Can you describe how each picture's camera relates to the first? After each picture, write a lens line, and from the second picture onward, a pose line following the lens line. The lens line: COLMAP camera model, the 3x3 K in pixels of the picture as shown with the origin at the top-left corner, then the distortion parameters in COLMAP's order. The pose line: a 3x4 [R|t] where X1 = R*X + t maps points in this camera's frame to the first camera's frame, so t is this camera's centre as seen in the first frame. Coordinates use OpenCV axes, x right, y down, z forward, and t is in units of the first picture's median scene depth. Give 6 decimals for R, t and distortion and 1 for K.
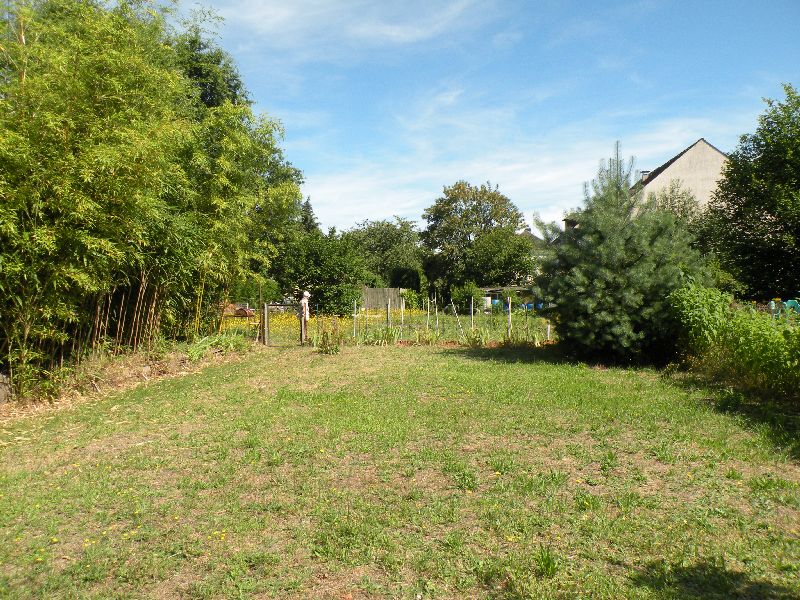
lens RADIAL K [[623.7, 0, 405.7], [0, 623.7, 298.8], [0, 0, 1]] dist [0.008071, 0.015849]
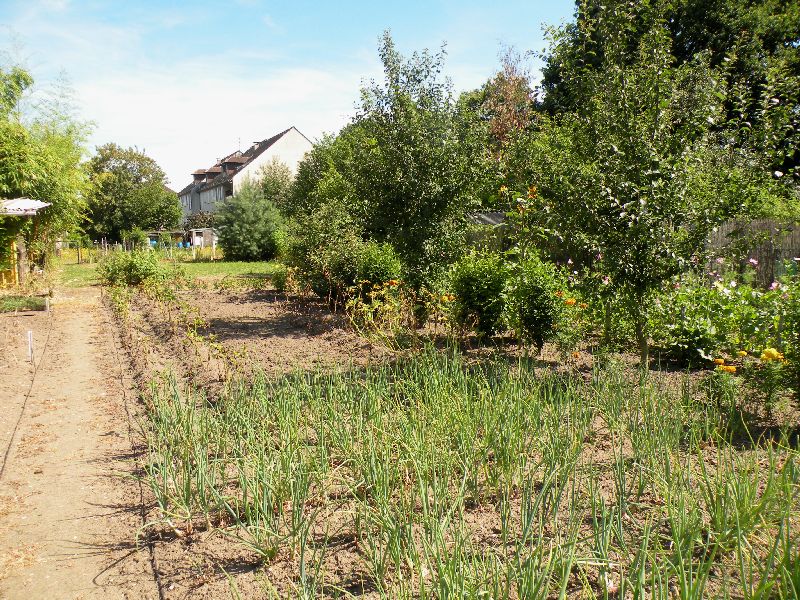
lens RADIAL K [[623.7, 0, 403.4], [0, 623.7, 297.9], [0, 0, 1]] dist [0.008071, 0.015849]
pose [[0.828509, -0.061080, 0.556635, -0.182233], [0.011338, 0.995660, 0.092377, 0.007319], [-0.559861, -0.070224, 0.825605, -0.460905]]
